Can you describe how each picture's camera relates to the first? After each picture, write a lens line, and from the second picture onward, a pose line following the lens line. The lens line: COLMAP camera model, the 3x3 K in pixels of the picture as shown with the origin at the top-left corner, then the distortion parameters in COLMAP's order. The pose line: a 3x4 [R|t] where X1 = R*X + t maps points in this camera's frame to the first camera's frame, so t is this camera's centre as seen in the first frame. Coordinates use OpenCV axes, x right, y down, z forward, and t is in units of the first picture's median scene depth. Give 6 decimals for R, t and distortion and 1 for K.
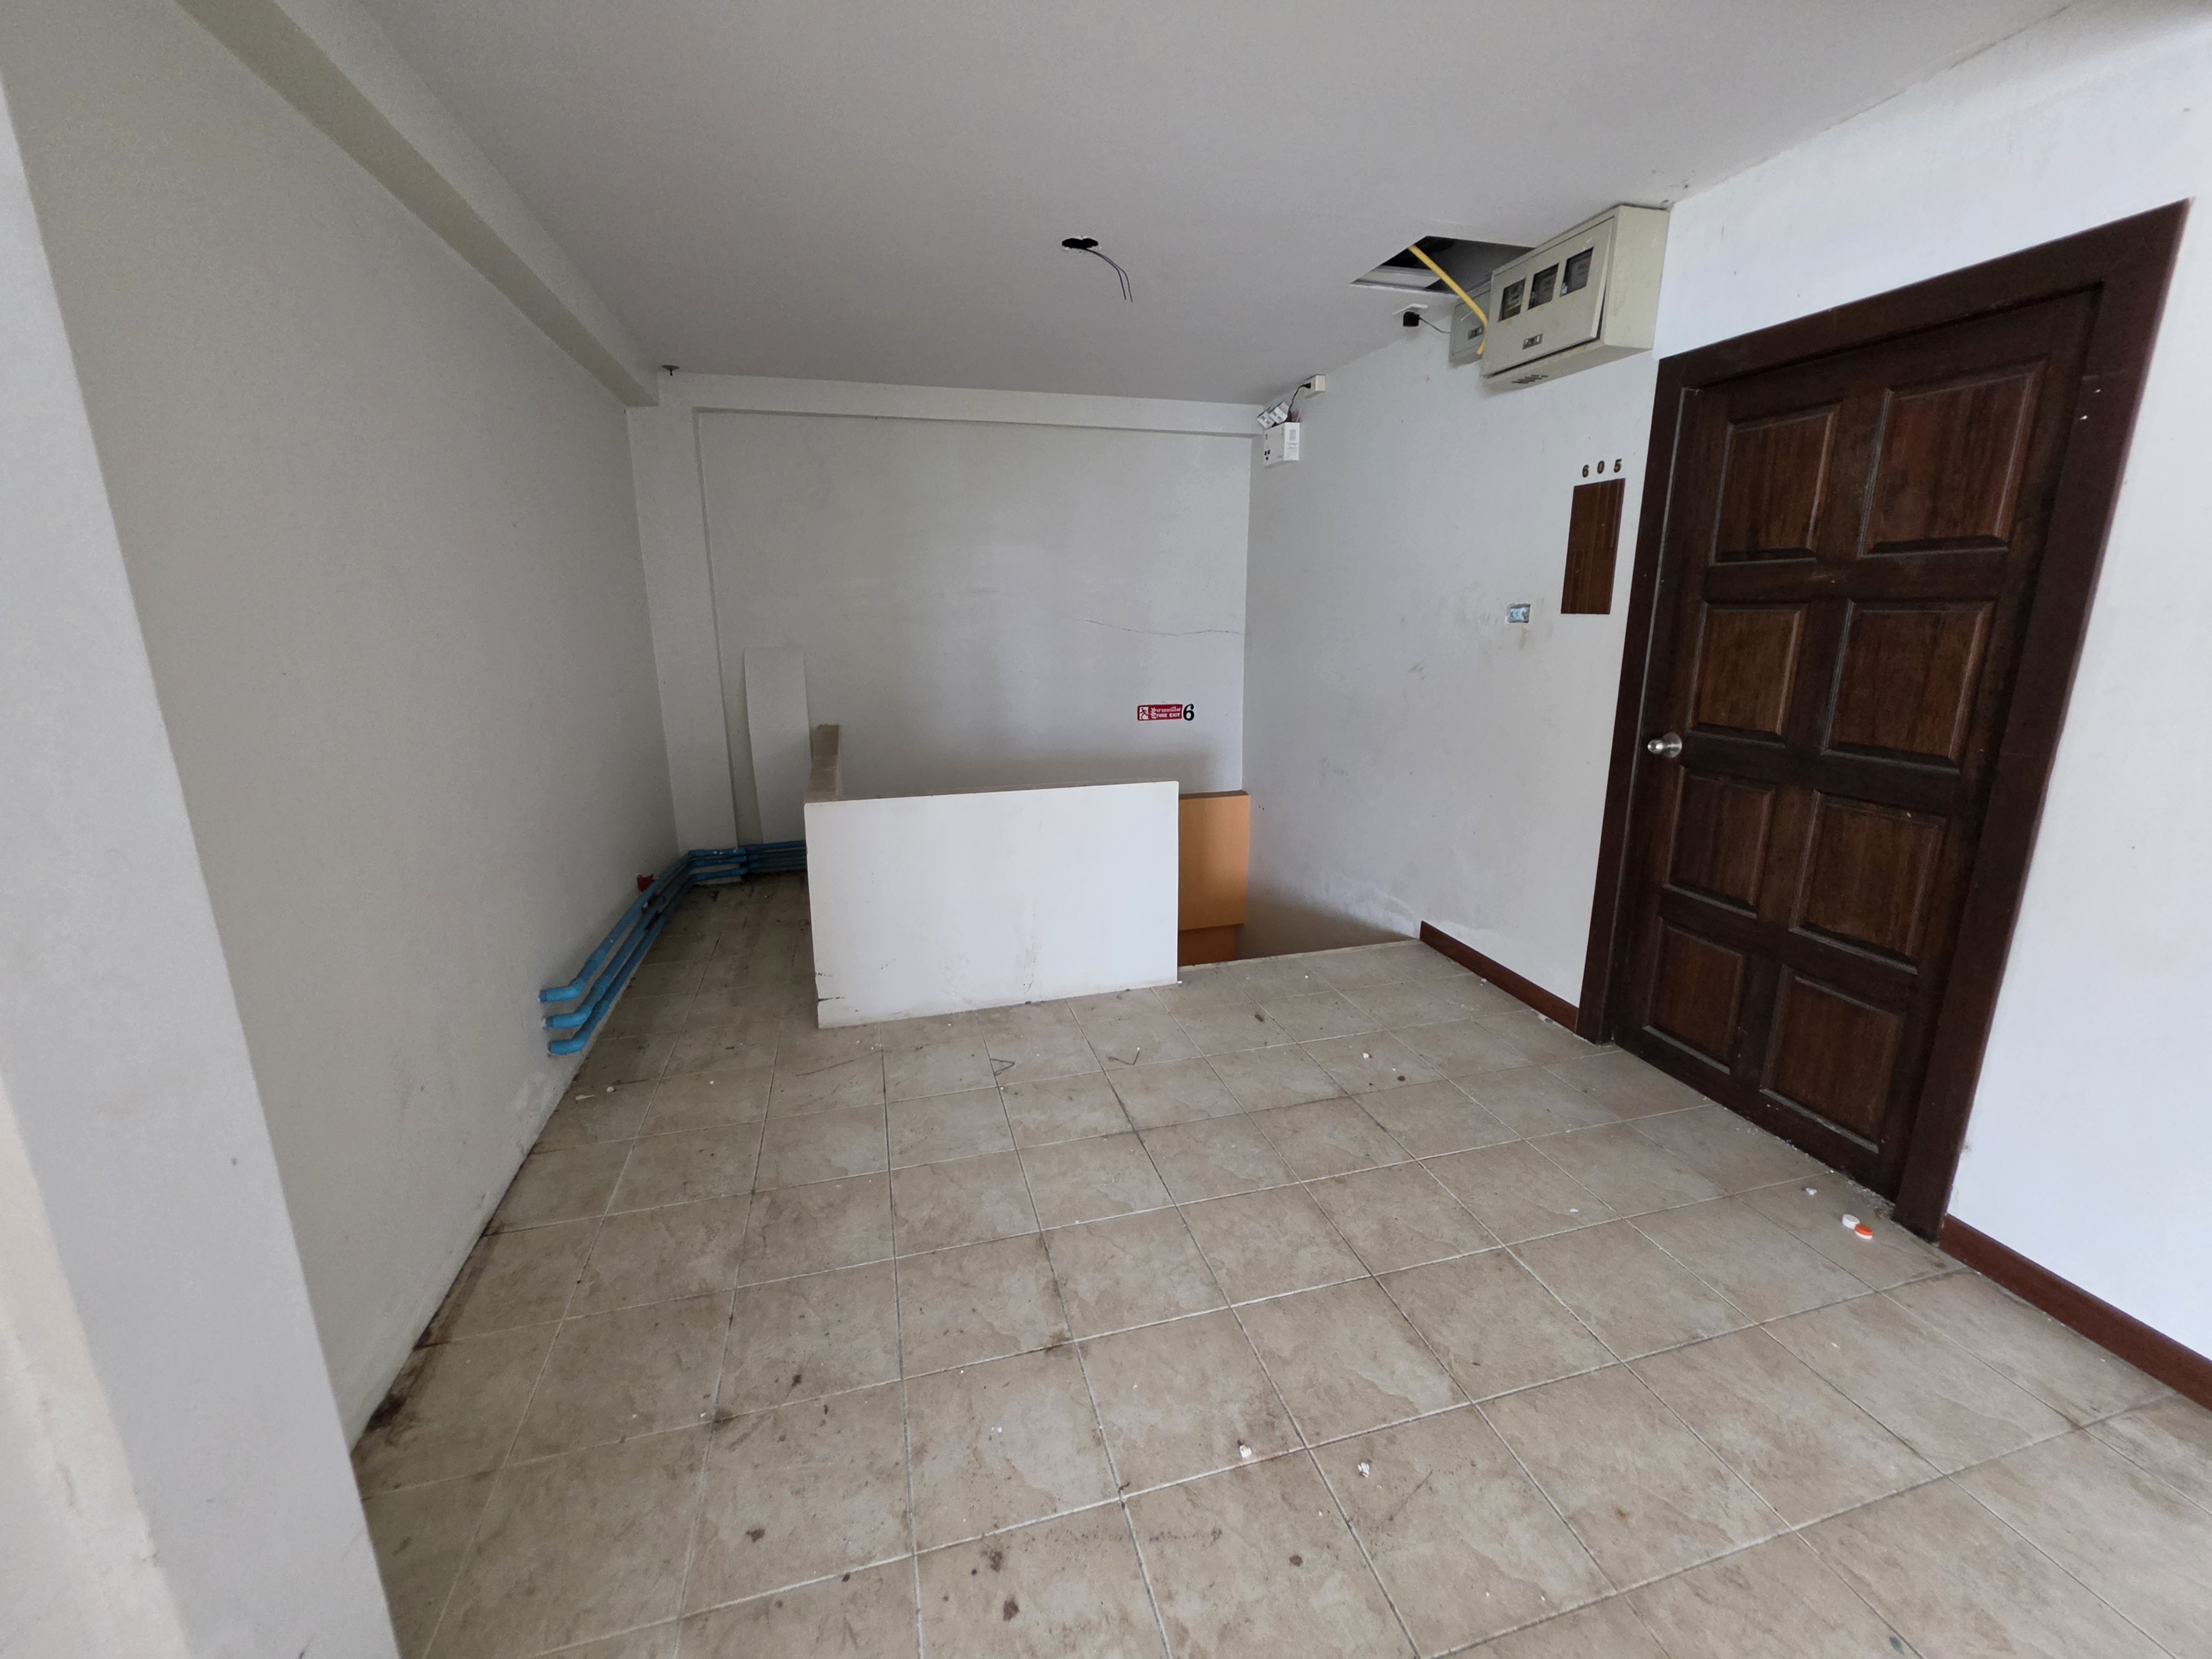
lens RADIAL K [[893.8, 0, 1099.5], [0, 893.8, 819.1], [0, 0, 1]] dist [-0.002966, -0.000073]
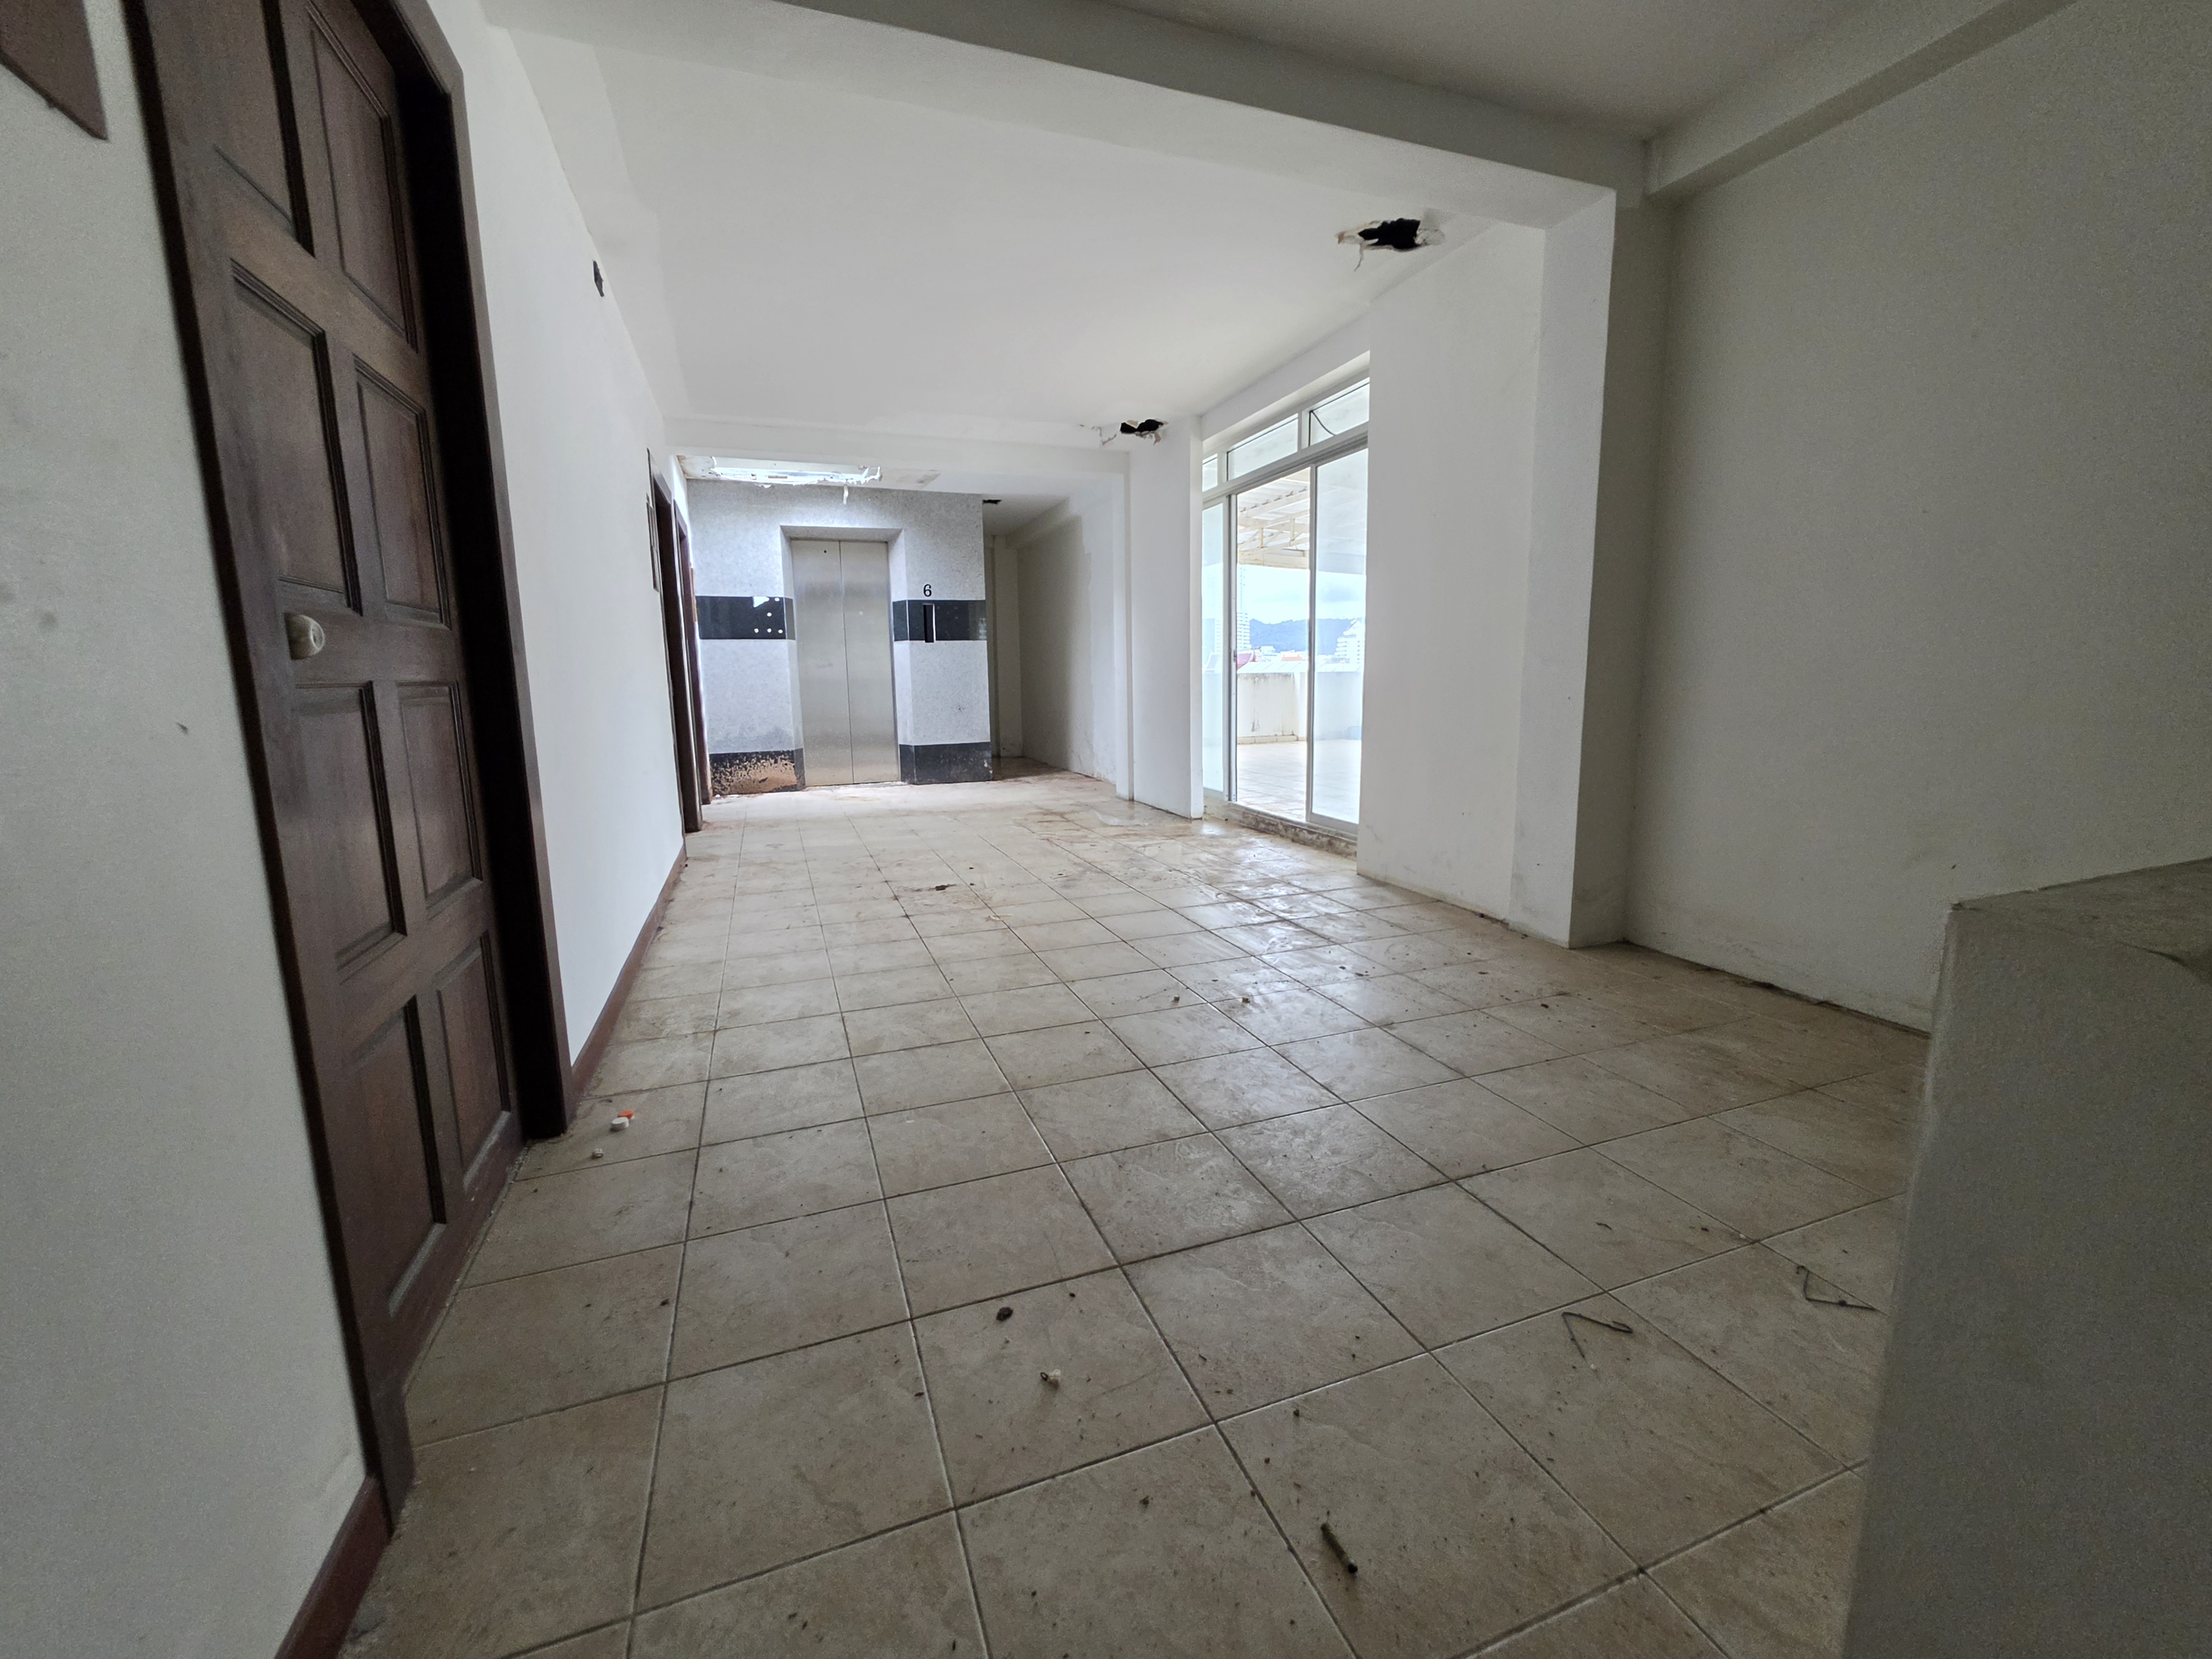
lens RADIAL K [[893.8, 0, 1099.5], [0, 893.8, 819.1], [0, 0, 1]] dist [-0.002966, -0.000073]
pose [[-0.996405, 0.037643, -0.075895, 0.479260], [0.005689, 0.923567, 0.383396, -0.225432], [0.084526, 0.381586, -0.920460, 2.079176]]
